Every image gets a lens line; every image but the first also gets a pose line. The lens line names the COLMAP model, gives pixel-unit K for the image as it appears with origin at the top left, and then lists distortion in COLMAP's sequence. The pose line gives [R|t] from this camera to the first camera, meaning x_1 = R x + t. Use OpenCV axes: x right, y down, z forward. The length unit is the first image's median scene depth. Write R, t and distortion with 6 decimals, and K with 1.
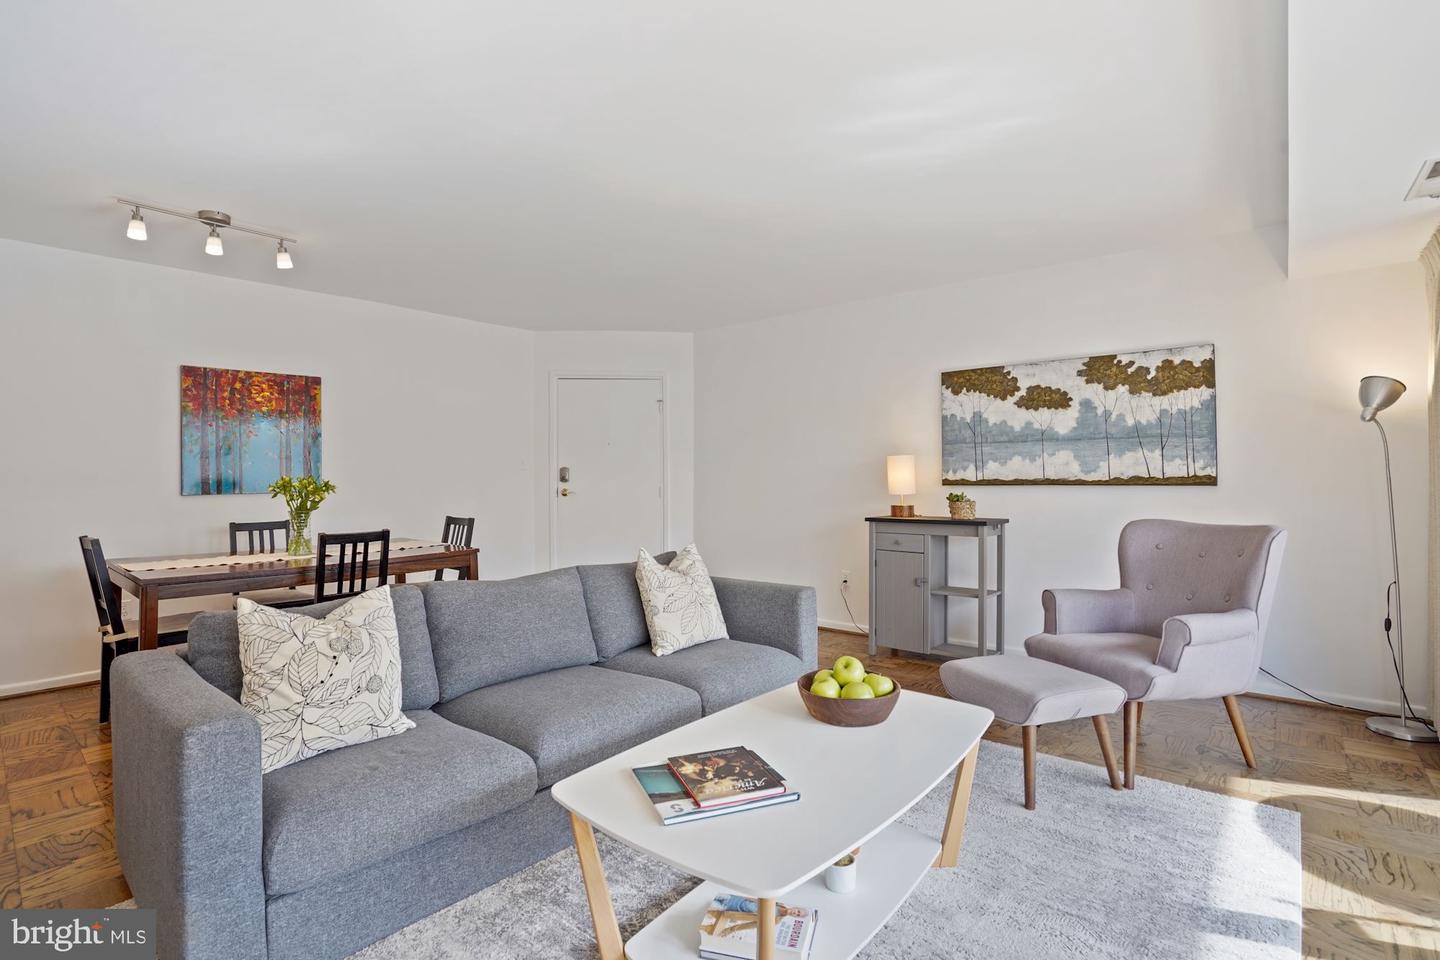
lens RADIAL K [[681.9, 0, 716.6], [0, 681.9, 475.4], [0, 0, 1]] dist [-0.060565, 0.031073]
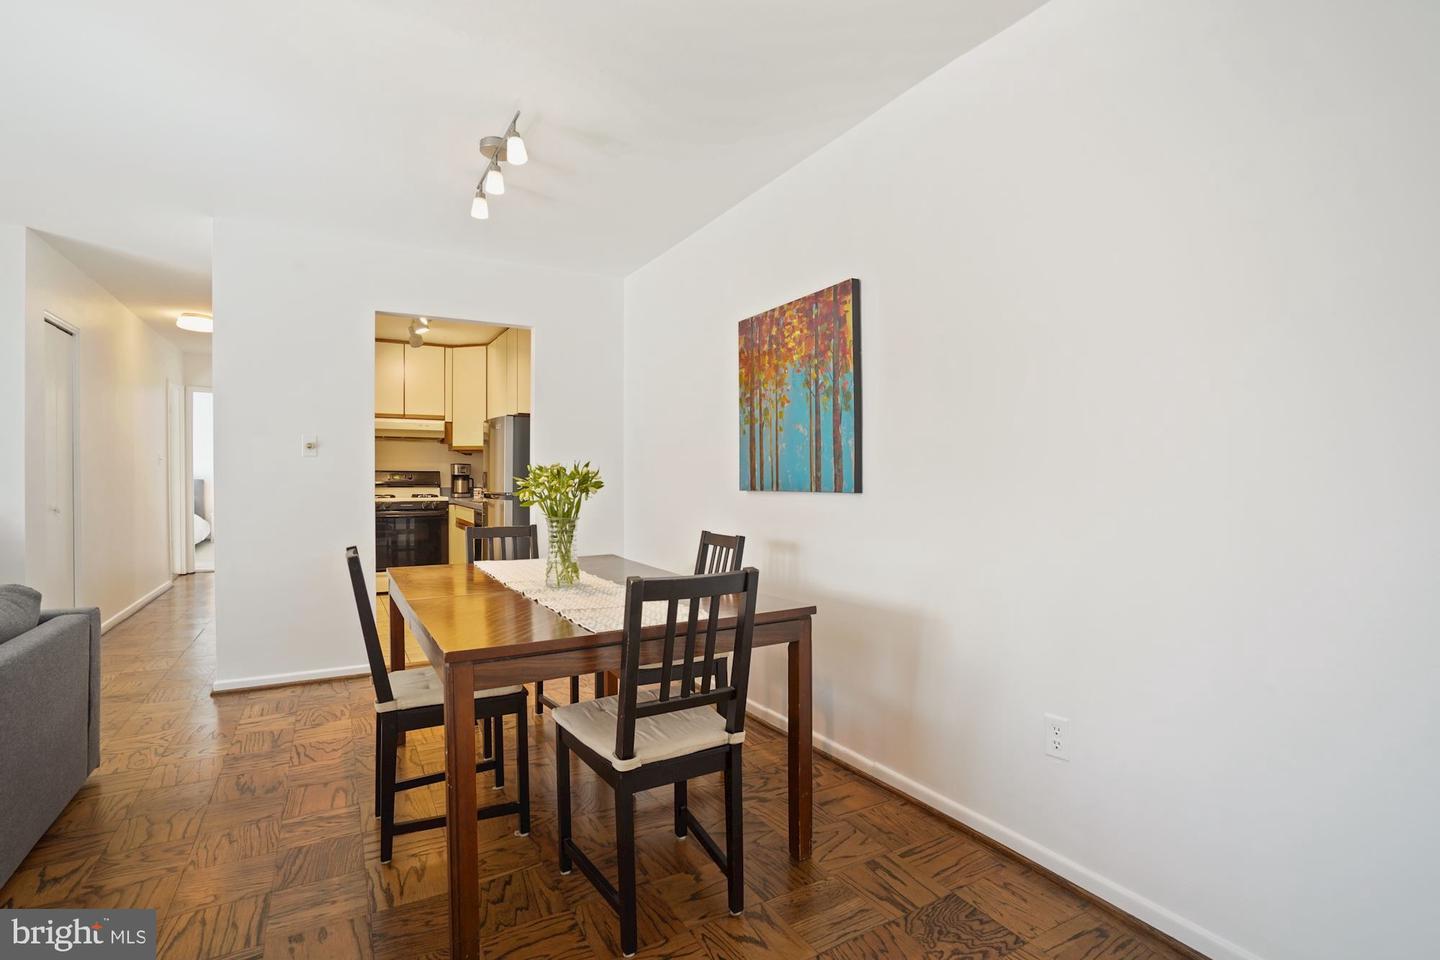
lens RADIAL K [[673.4, 0, 718.1], [0, 673.4, 491.6], [0, 0, 1]] dist [-0.060117, 0.023438]
pose [[-0.321957, 0.026981, -0.946370, -0.053537], [0.002940, 0.999618, 0.027499, 0.009427], [0.946750, 0.006071, -0.321913, 1.188764]]
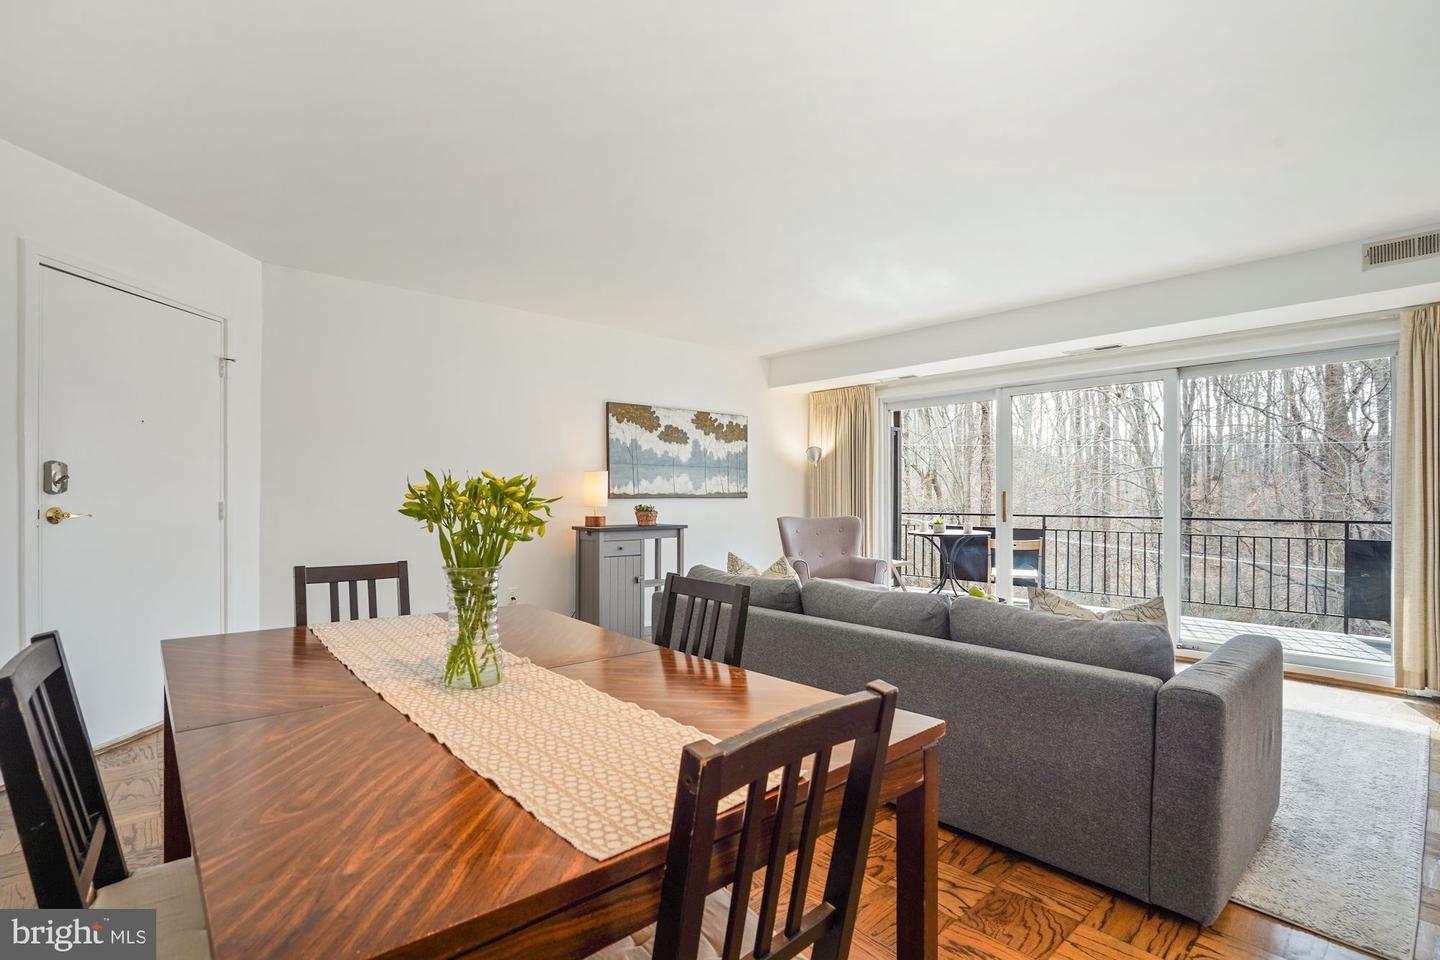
lens RADIAL K [[673.4, 0, 718.1], [0, 673.4, 491.6], [0, 0, 1]] dist [-0.060117, 0.023438]
pose [[0.137443, 0.009426, 0.990465, -0.859689], [-0.009658, 0.999920, -0.008176, 0.011480], [-0.990463, -0.008442, 0.137523, 0.713878]]
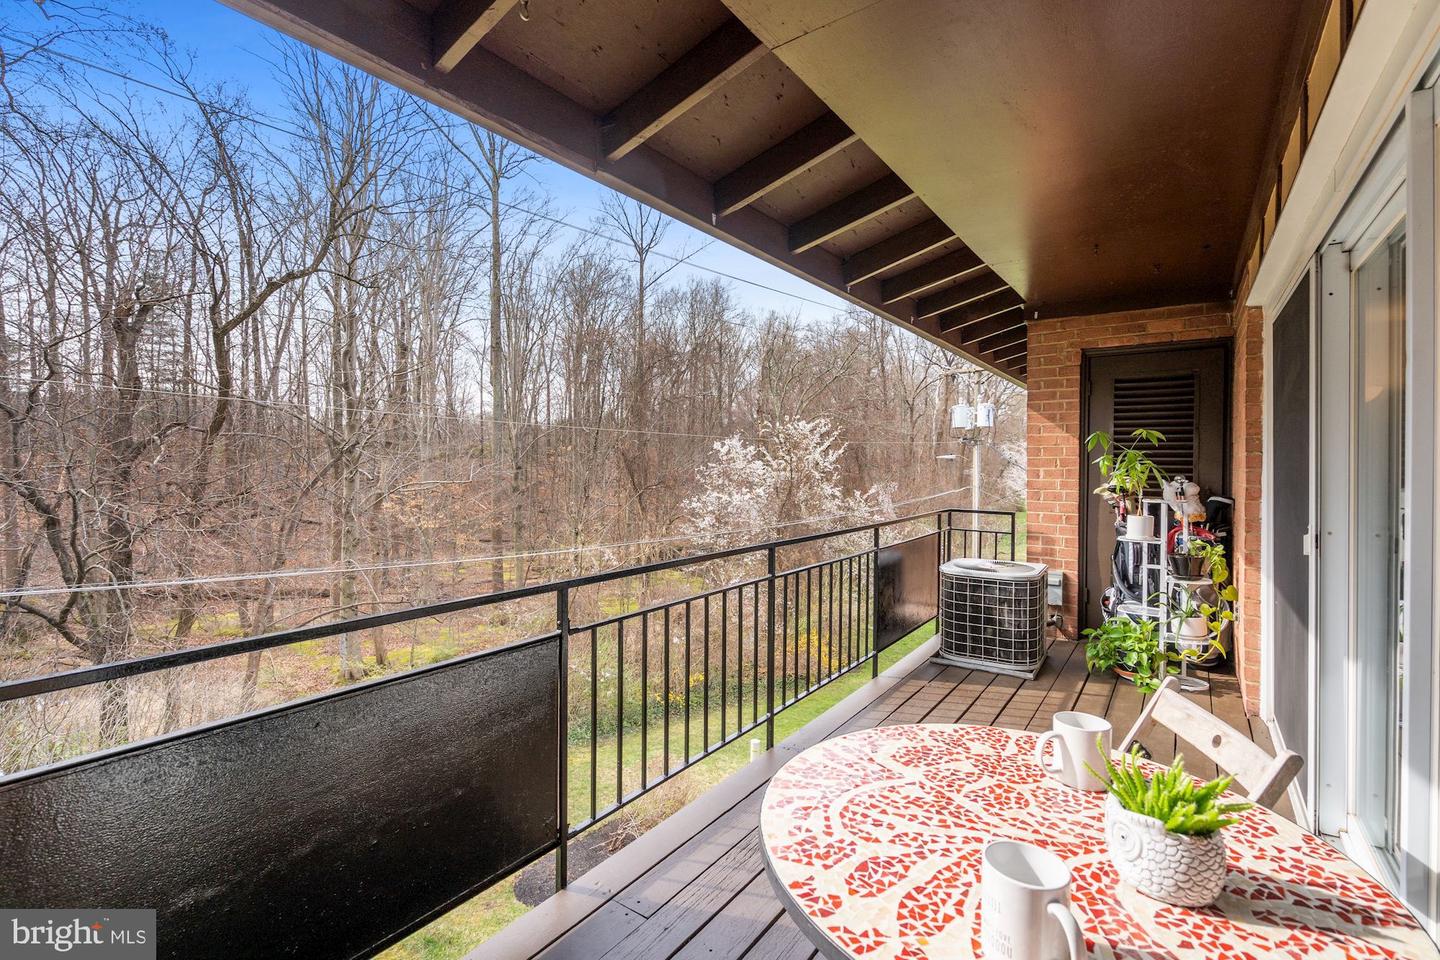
lens RADIAL K [[662.5, 0, 726.9], [0, 662.5, 460.0], [0, 0, 1]] dist [-0.003387, -0.000545]
pose [[-0.994888, -0.002649, -0.100947, 0.862687], [-0.001189, 0.999894, -0.014520, -0.030697], [0.100974, -0.014326, -0.994786, 0.606069]]
